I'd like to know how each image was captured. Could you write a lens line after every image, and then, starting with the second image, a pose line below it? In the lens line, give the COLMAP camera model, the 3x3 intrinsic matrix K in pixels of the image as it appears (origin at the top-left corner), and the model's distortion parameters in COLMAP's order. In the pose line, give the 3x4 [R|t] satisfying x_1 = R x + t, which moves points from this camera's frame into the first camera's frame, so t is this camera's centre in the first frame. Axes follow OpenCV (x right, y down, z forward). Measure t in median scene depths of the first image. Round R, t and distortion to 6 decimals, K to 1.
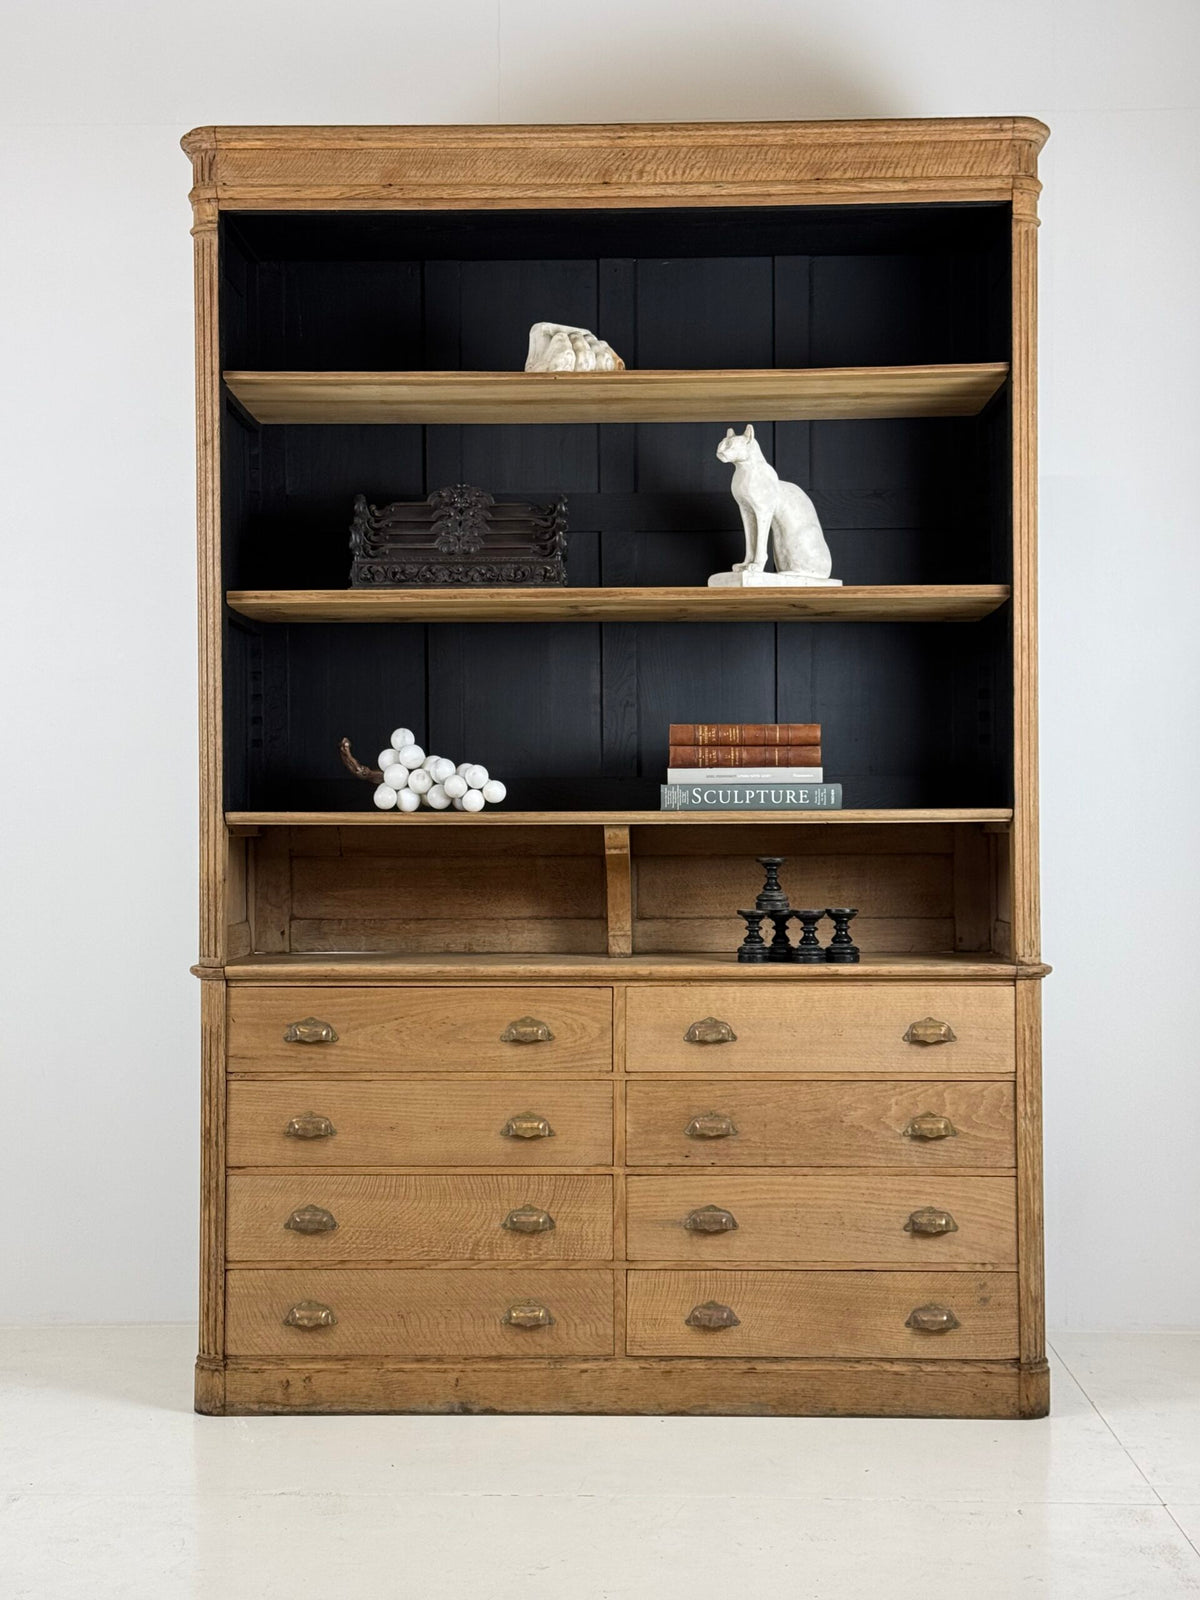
lens RADIAL K [[2203.4, 0, 605.6], [0, 2203.4, 800.2], [0, 0, 1]] dist [0.151338, -0.100917]
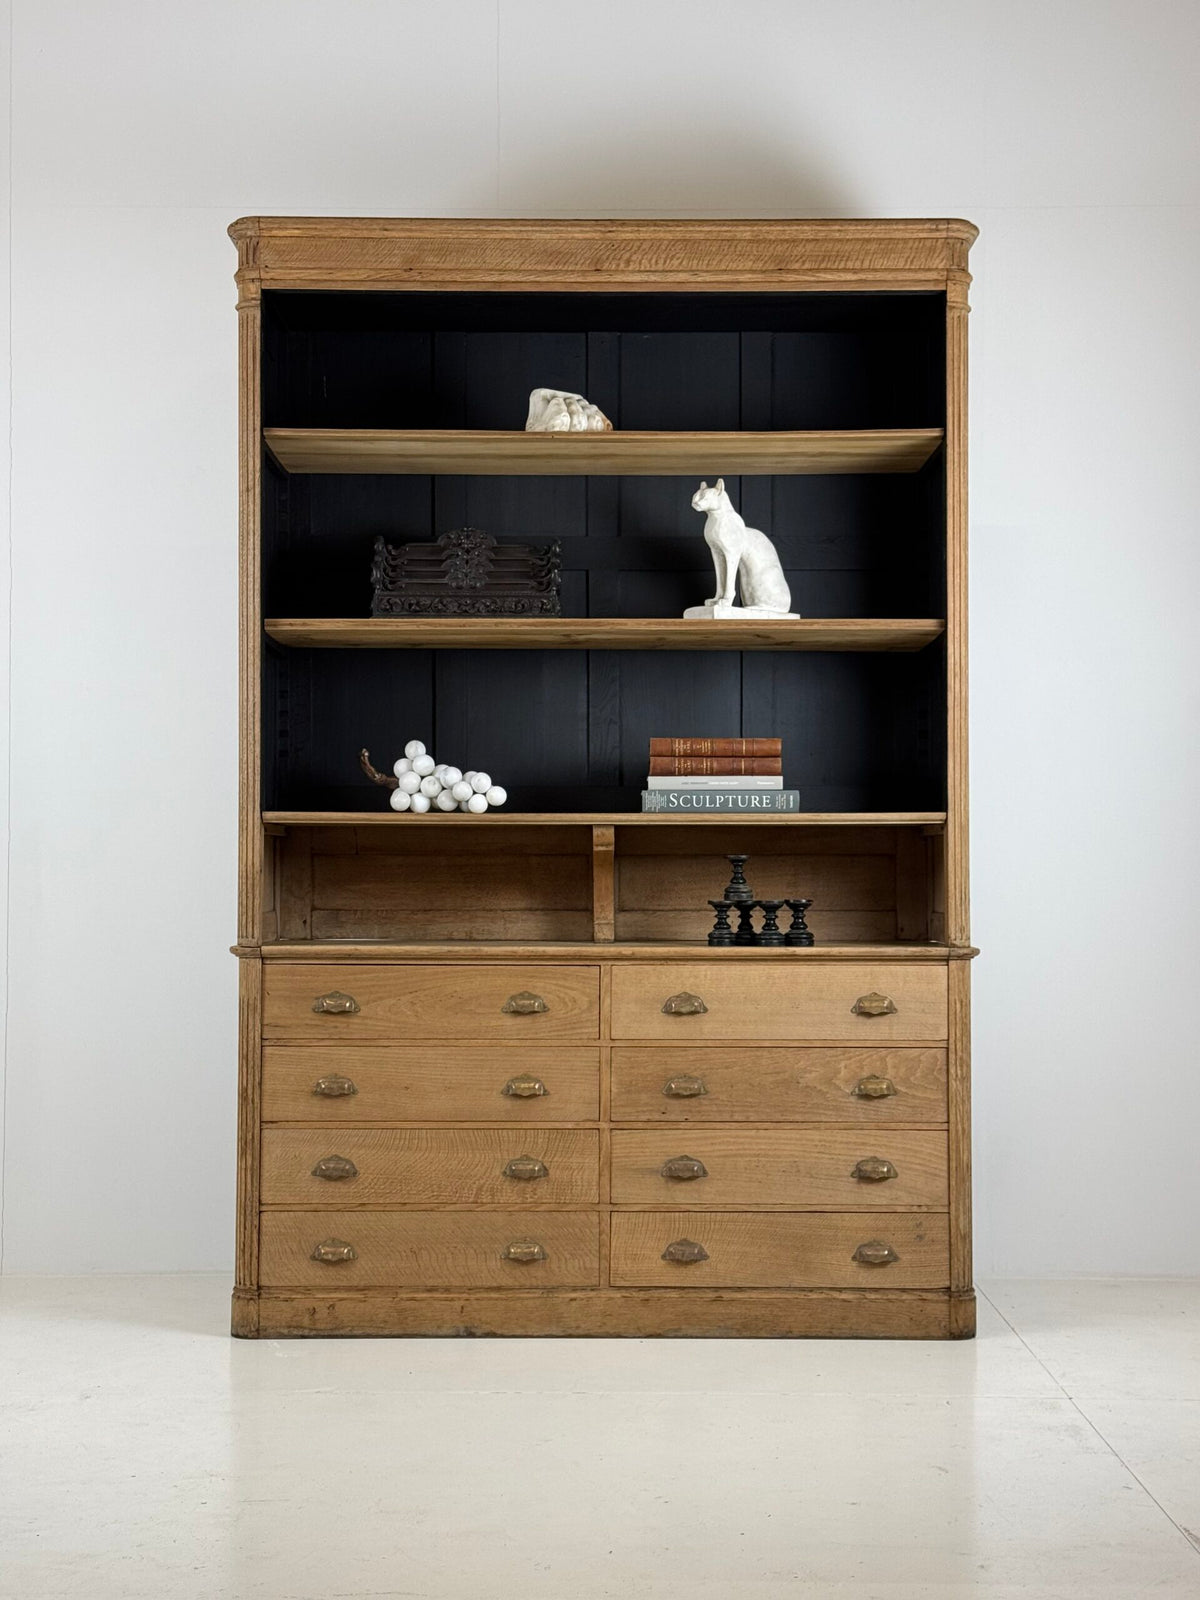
lens RADIAL K [[2190.0, 0, 617.2], [0, 2190.0, 800.6], [0, 0, 1]] dist [0.135261, 0.037671]
pose [[0.999594, 0.006006, 0.027845, -0.020113], [-0.005513, 0.999827, -0.017754, 0.019036], [-0.027947, 0.017593, 0.999455, -0.142588]]
